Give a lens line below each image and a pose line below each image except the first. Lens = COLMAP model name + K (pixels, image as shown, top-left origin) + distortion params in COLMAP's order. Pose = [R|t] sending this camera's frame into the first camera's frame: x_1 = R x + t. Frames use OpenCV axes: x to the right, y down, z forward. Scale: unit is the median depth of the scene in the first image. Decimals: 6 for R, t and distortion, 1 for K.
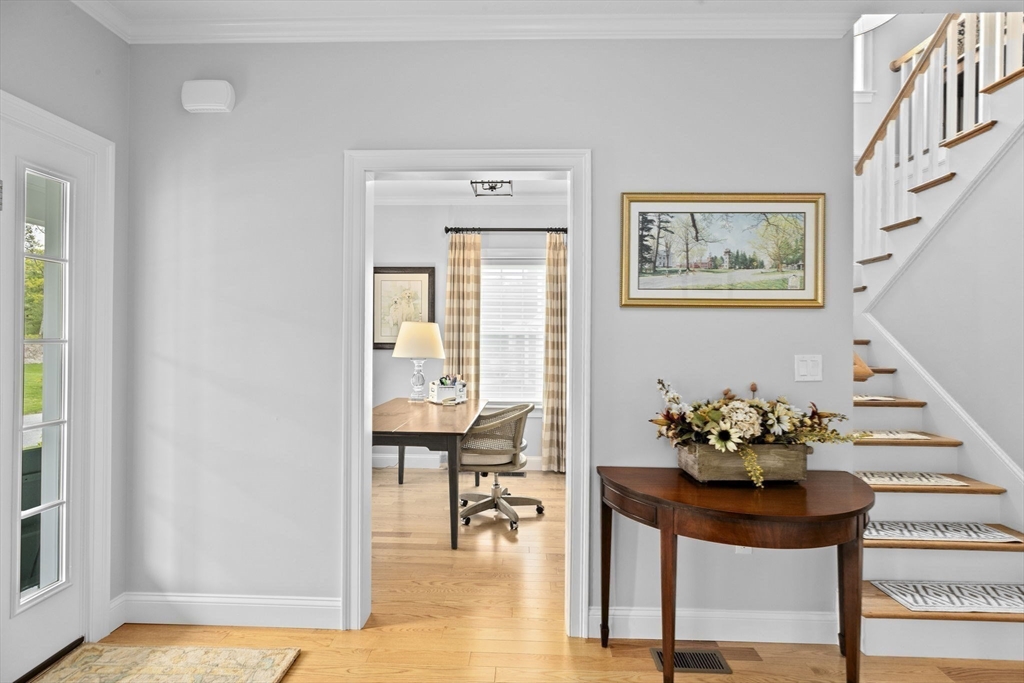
lens RADIAL K [[459.1, 0, 509.3], [0, 459.1, 345.5], [0, 0, 1]] dist [-0.008707, 0.001918]
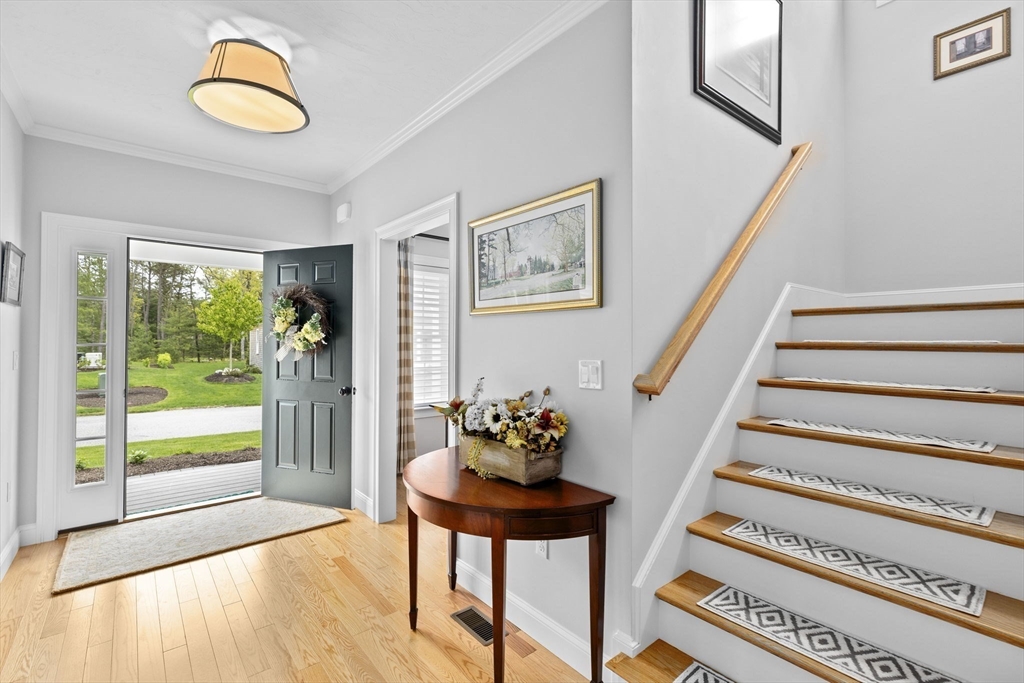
lens RADIAL K [[459.1, 0, 507.7], [0, 459.1, 341.8], [0, 0, 1]] dist [-0.008707, 0.001918]
pose [[0.651999, -0.001114, -0.758219, 1.235426], [-0.004301, 0.999977, -0.005168, -0.010681], [0.758208, 0.006630, 0.651980, 0.286773]]
